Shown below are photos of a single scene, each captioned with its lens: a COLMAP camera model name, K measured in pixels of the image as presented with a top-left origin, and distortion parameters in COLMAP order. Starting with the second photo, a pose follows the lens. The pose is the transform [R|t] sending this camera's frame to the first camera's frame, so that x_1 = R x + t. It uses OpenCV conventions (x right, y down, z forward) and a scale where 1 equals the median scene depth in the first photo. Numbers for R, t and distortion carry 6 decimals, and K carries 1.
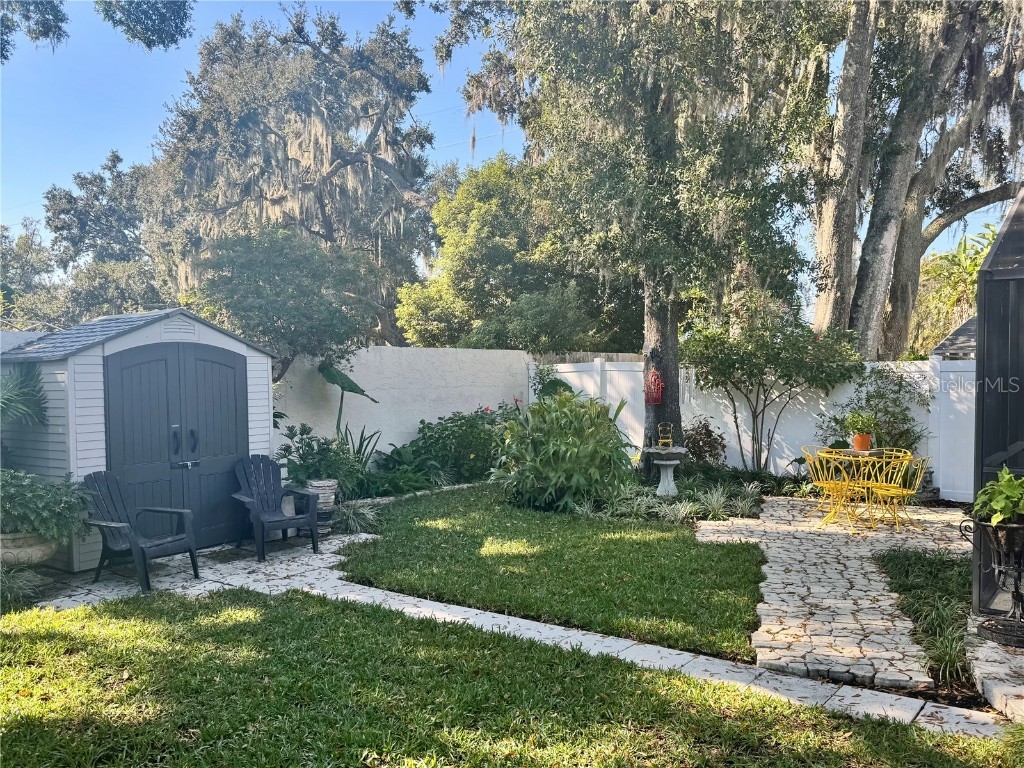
lens RADIAL K [[855.1, 0, 512.0], [0, 855.1, 384.0], [0, 0, 1]] dist [0.026988, 0.000852]
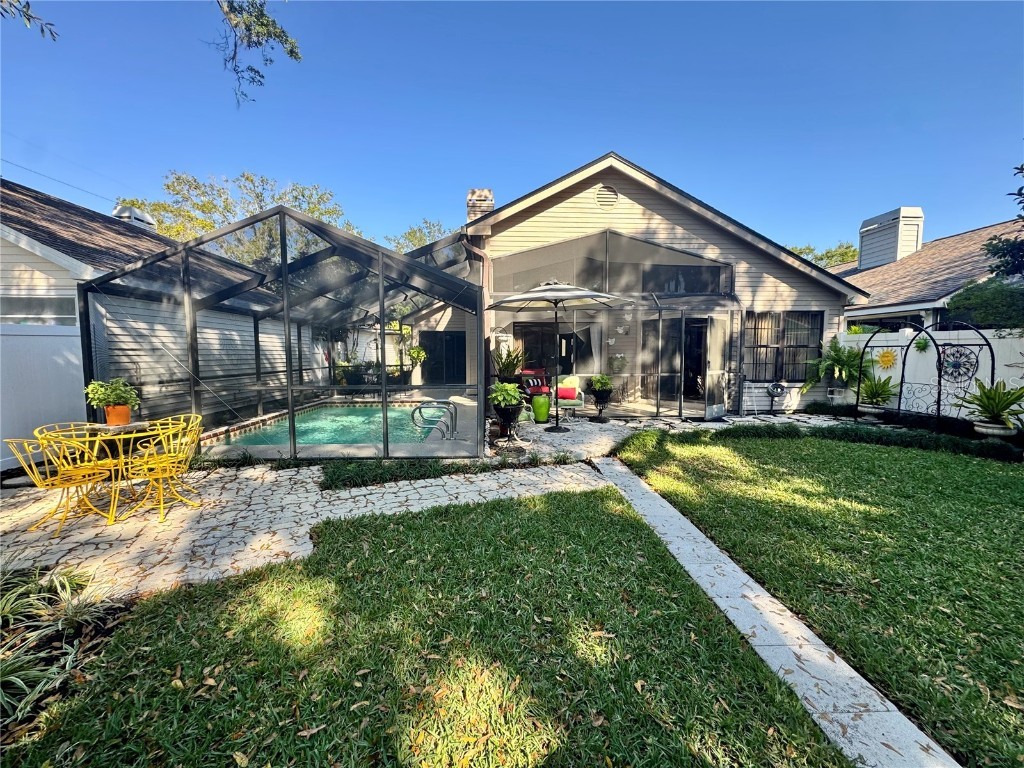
lens RADIAL K [[407.9, 0, 512.0], [0, 407.9, 384.0], [0, 0, 1]] dist [-0.003146, 0.000370]
pose [[-0.631634, -0.059090, 0.773011, -0.184640], [0.017222, 0.995776, 0.090191, 0.013136], [-0.775075, 0.070280, -0.627949, 1.311595]]
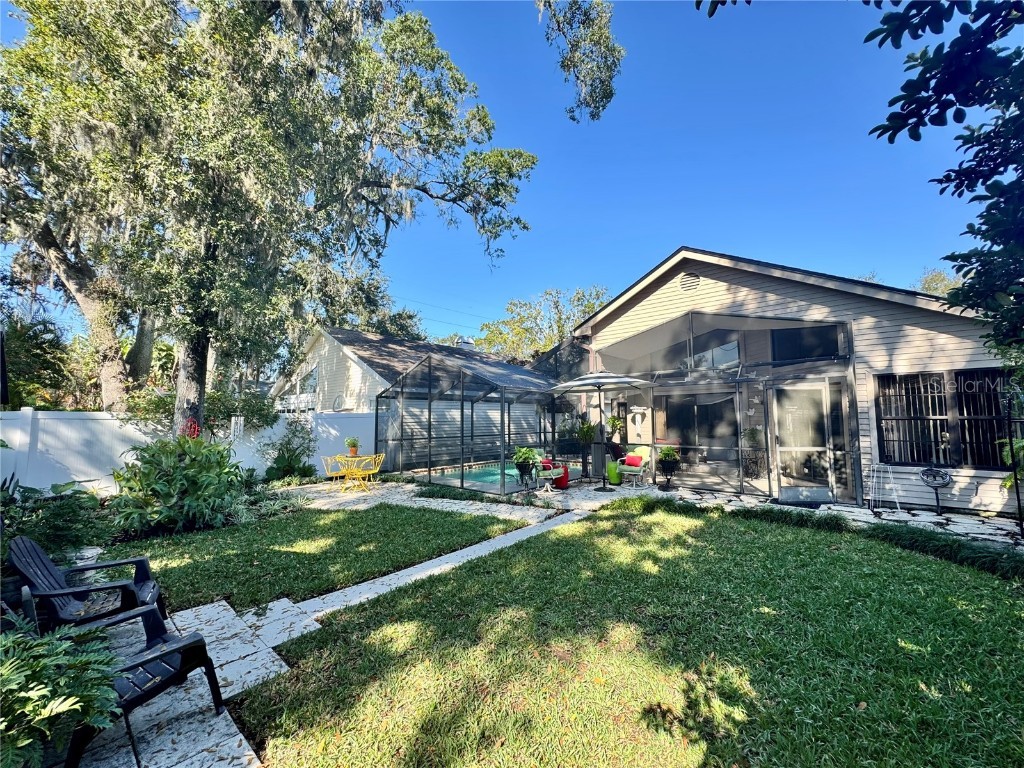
lens RADIAL K [[407.9, 0, 512.0], [0, 407.9, 384.0], [0, 0, 1]] dist [-0.003146, 0.000370]
pose [[0.088030, 0.081640, 0.992767, -0.779650], [0.026696, 0.996084, -0.084280, -0.002006], [-0.995760, 0.033922, 0.085506, 0.723201]]
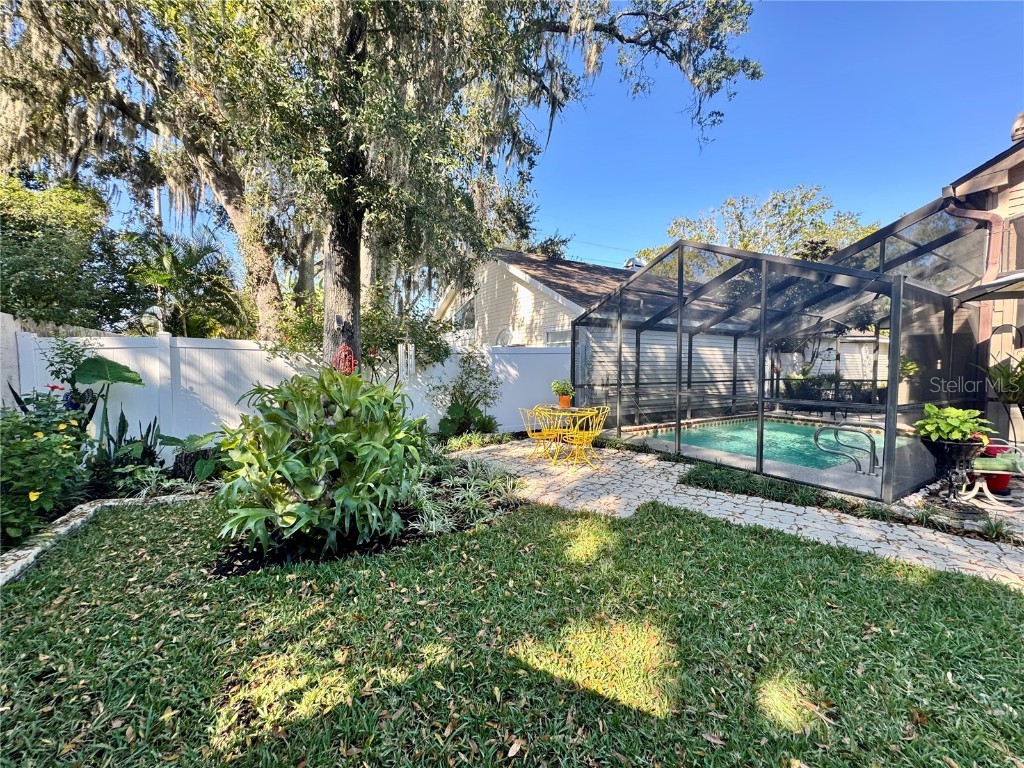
lens RADIAL K [[410.1, 0, 511.0], [0, 410.1, 382.4], [0, 0, 1]] dist [-0.002604, 0.000586]
pose [[0.383822, -0.039994, 0.922541, -0.300599], [0.017596, 0.999197, 0.035996, 0.019070], [-0.923240, 0.002416, 0.384217, 1.145927]]
